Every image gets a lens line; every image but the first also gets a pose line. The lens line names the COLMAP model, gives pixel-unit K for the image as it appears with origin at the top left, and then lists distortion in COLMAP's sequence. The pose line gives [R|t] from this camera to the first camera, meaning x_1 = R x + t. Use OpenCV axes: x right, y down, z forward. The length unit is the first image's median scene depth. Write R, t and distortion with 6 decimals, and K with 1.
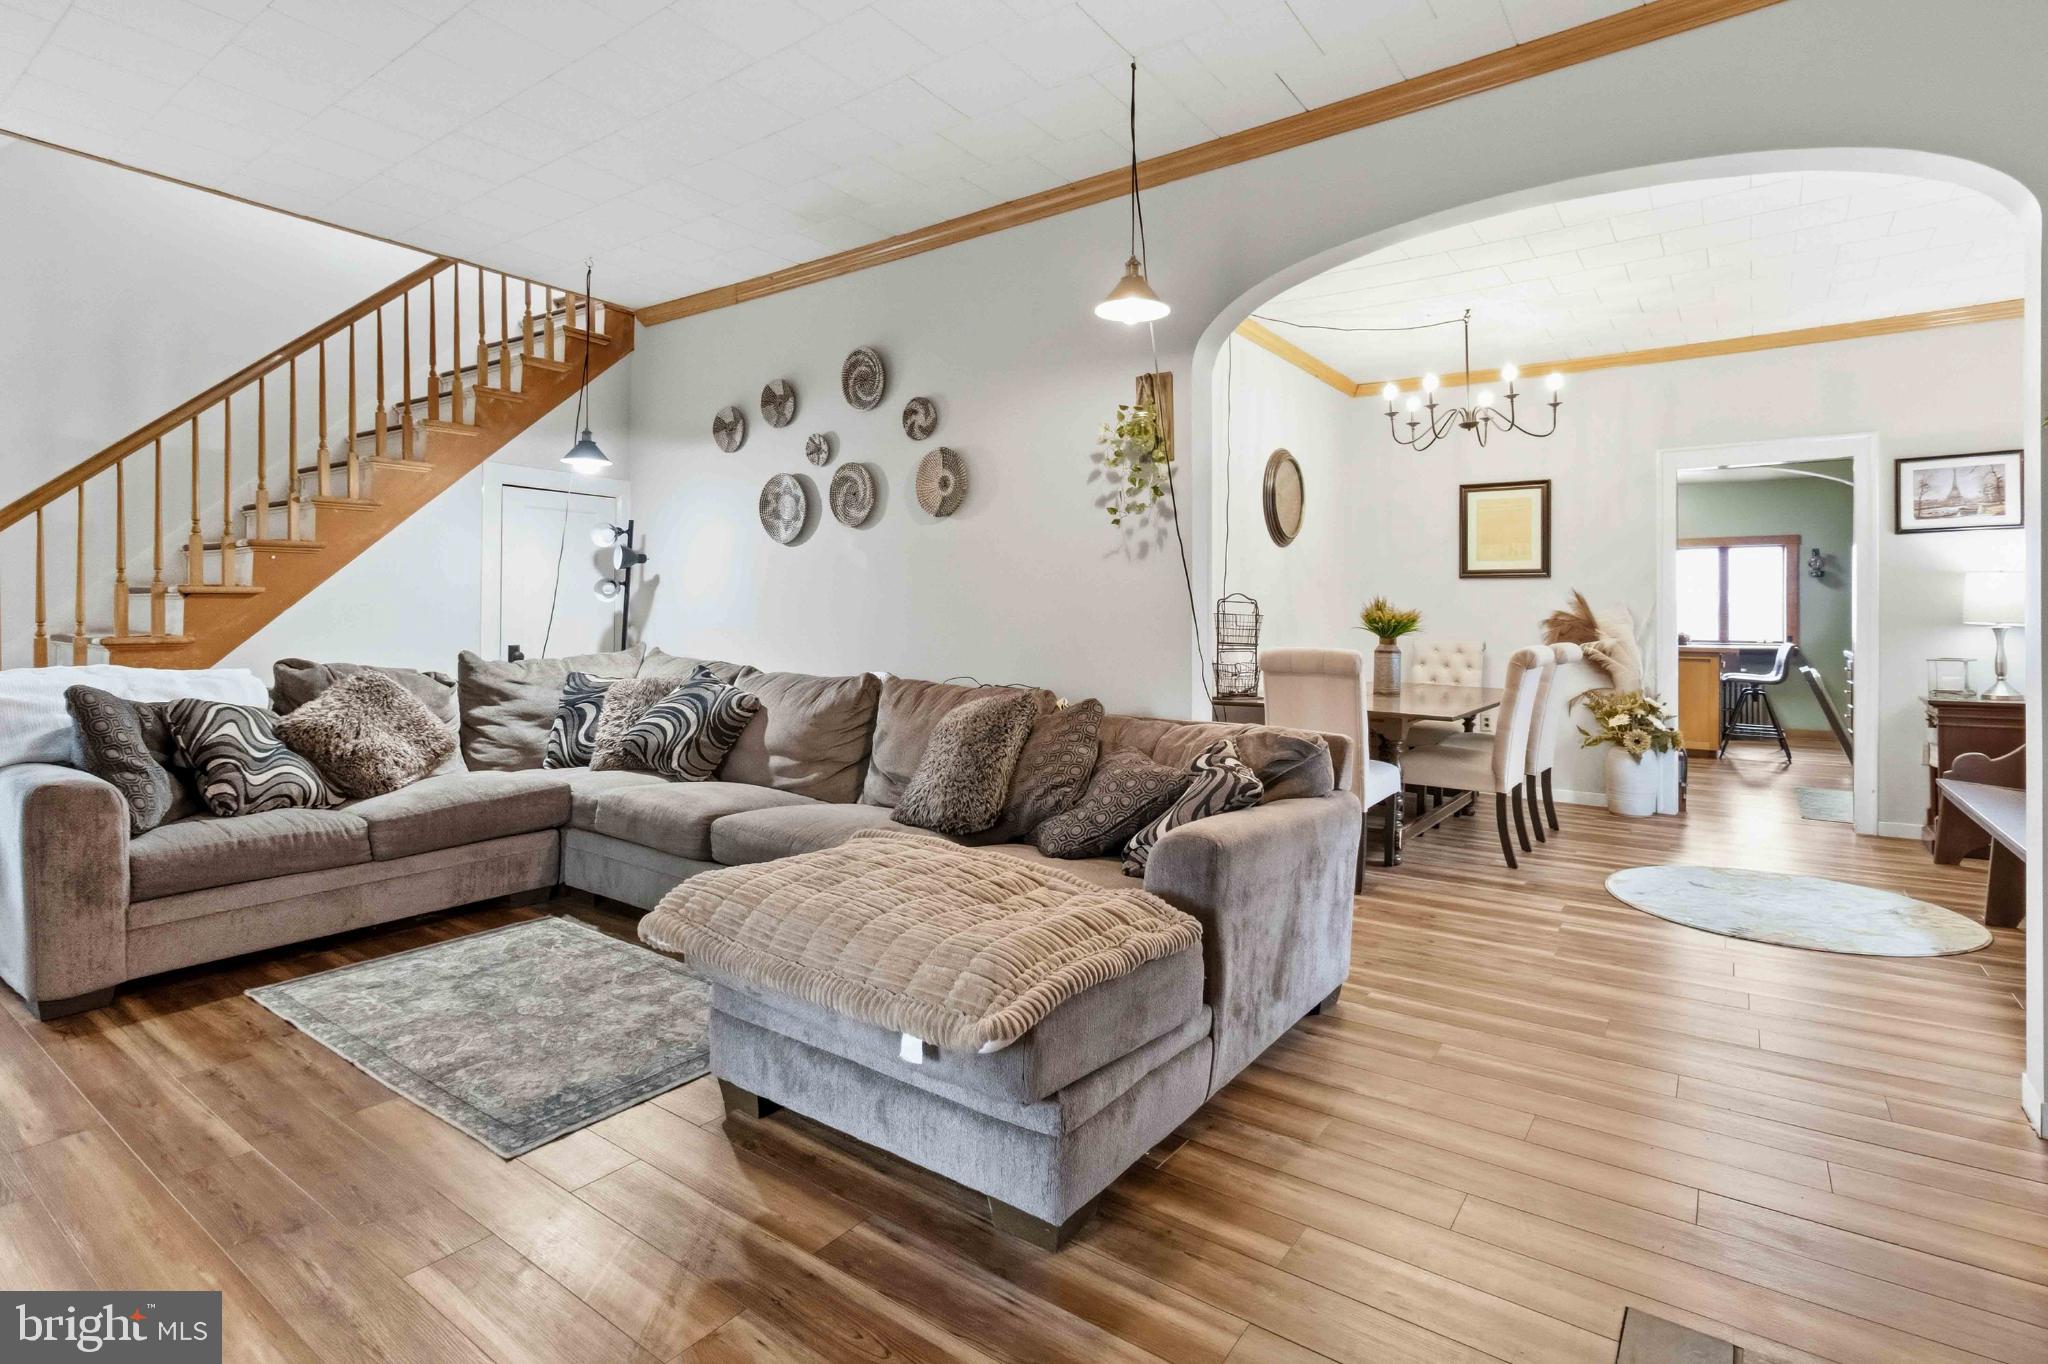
lens RADIAL K [[1023.5, 0, 1027.7], [0, 1023.5, 601.1], [0, 0, 1]] dist [0.018123, 0.000744]
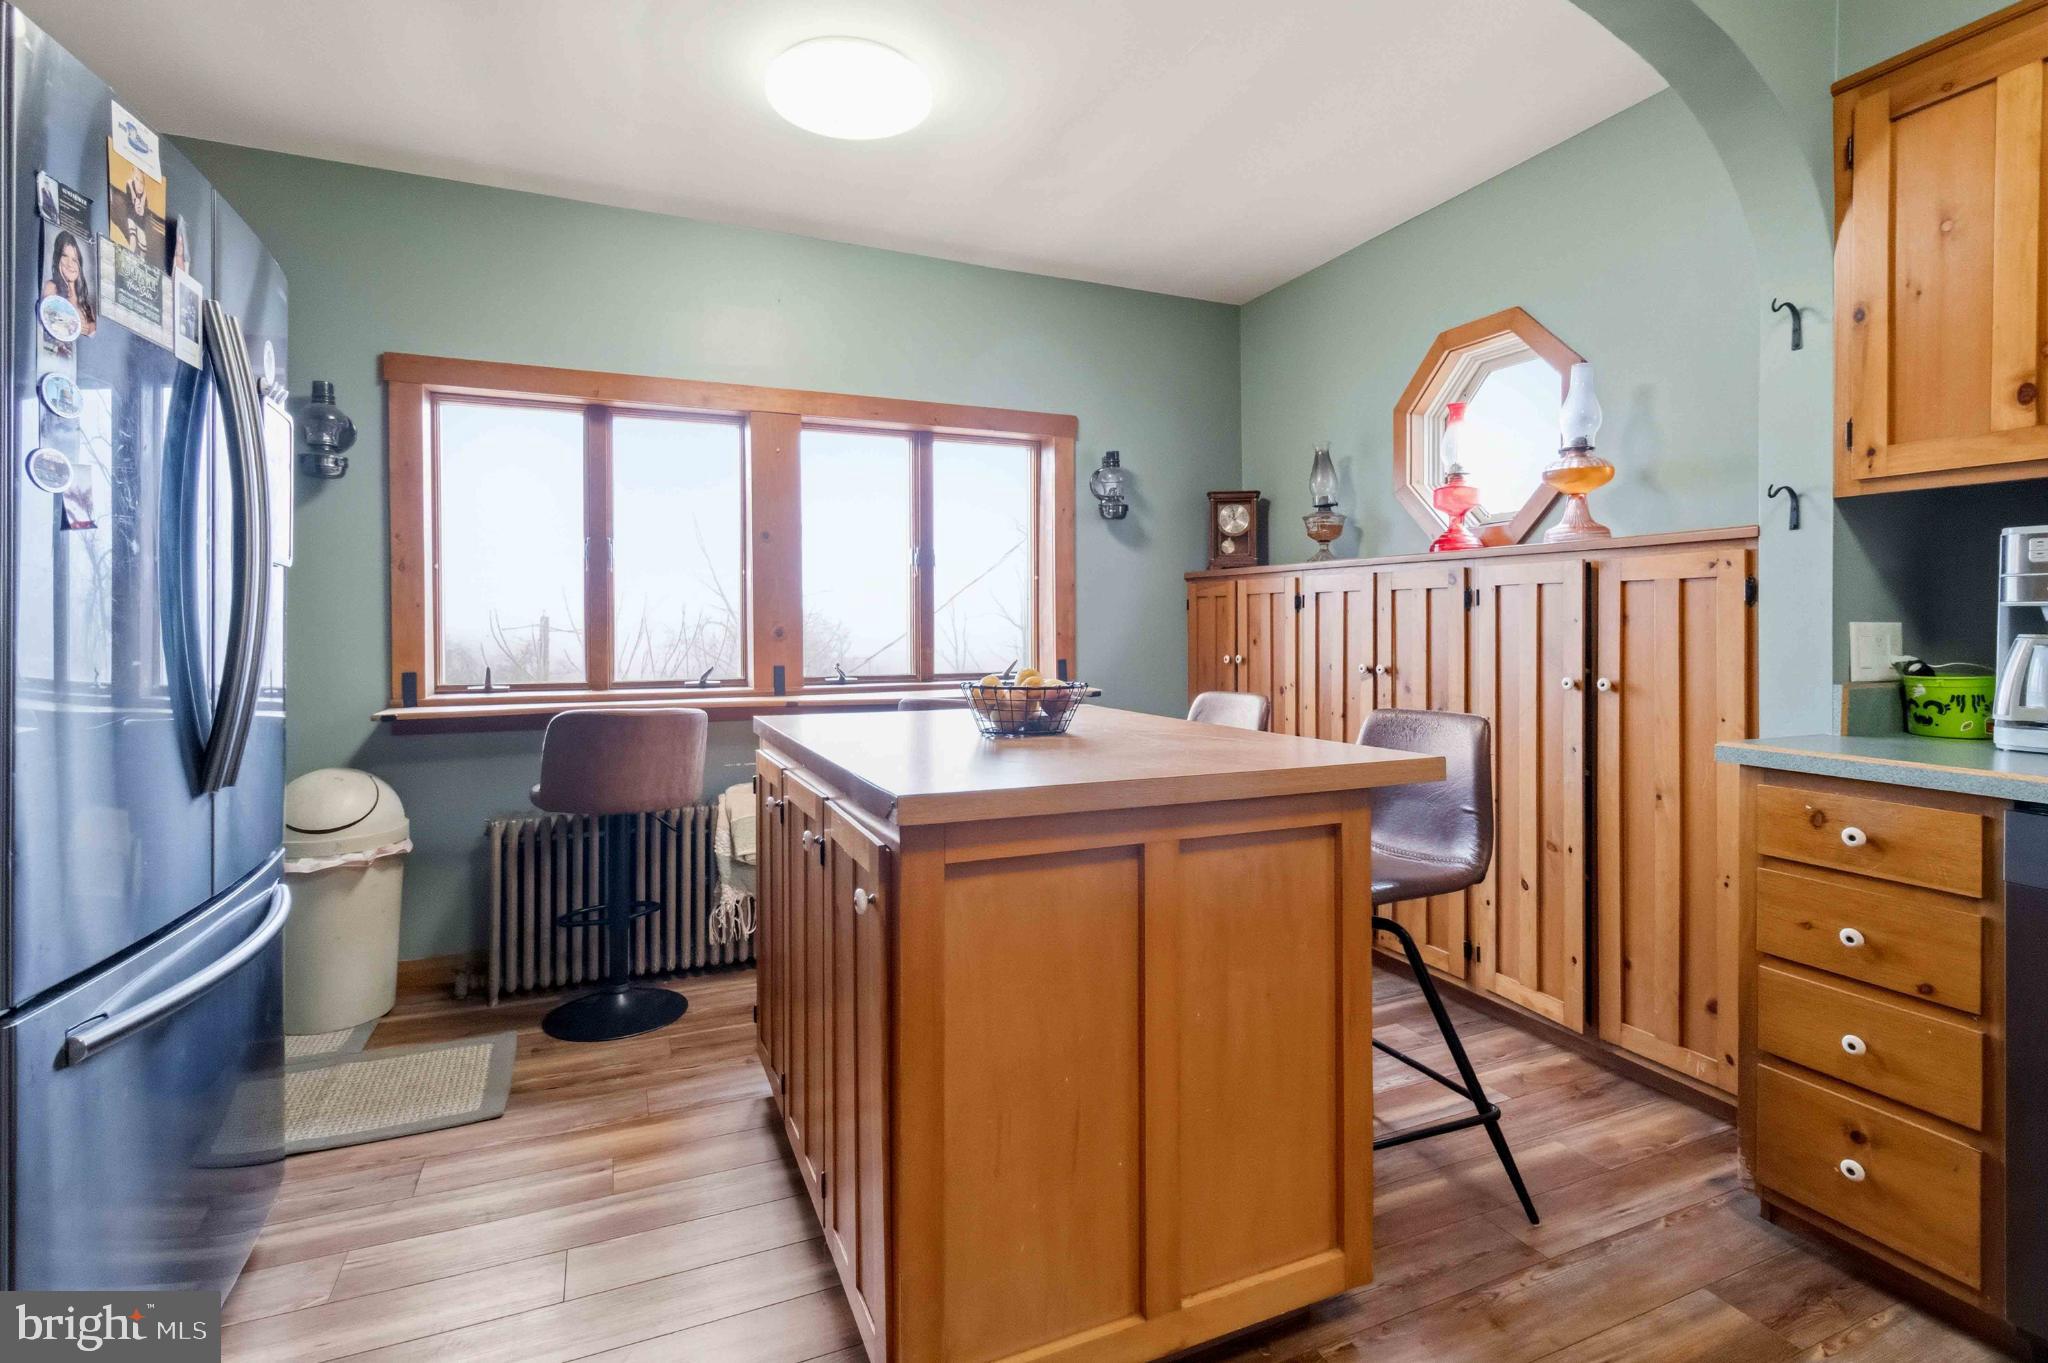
lens RADIAL K [[985.0, 0, 1033.0], [0, 985.0, 631.1], [0, 0, 1]] dist [-0.002901, 0.000068]
pose [[0.526453, -0.017330, 0.850027, 0.642285], [-0.003840, 0.999734, 0.022760, 0.021105], [-0.850195, -0.015246, 0.526246, 1.293654]]
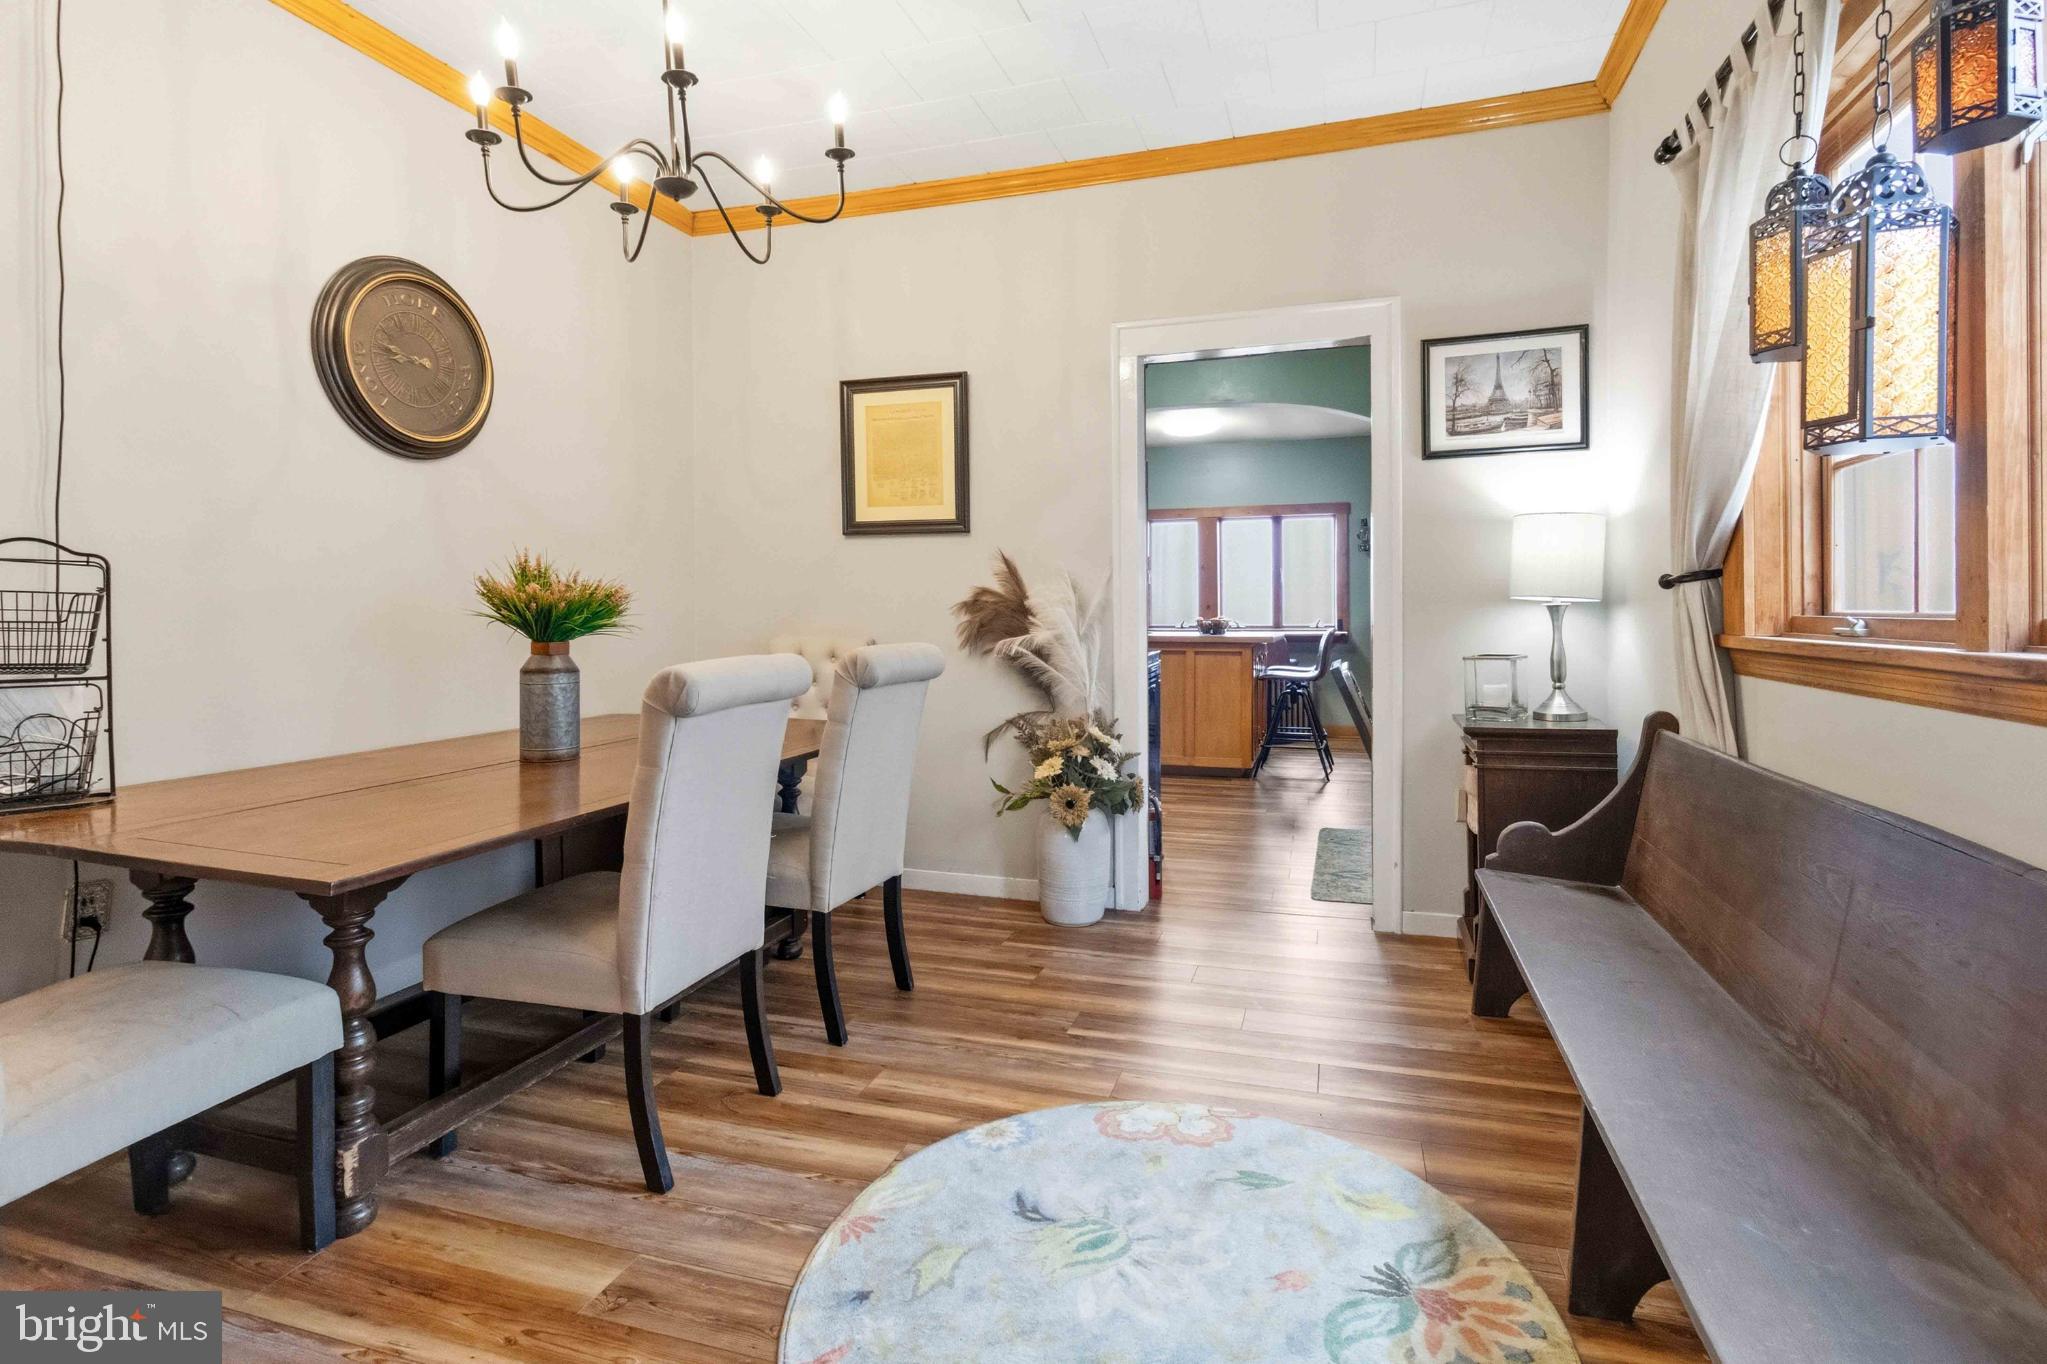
lens RADIAL K [[1023.0, 0, 1027.2], [0, 1023.0, 601.1], [0, 0, 1]] dist [0.018123, 0.000744]
pose [[0.953386, -0.009912, 0.301590, 0.374140], [0.007110, 0.999921, 0.010388, 0.012333], [-0.301669, -0.007760, 0.953381, 0.426590]]
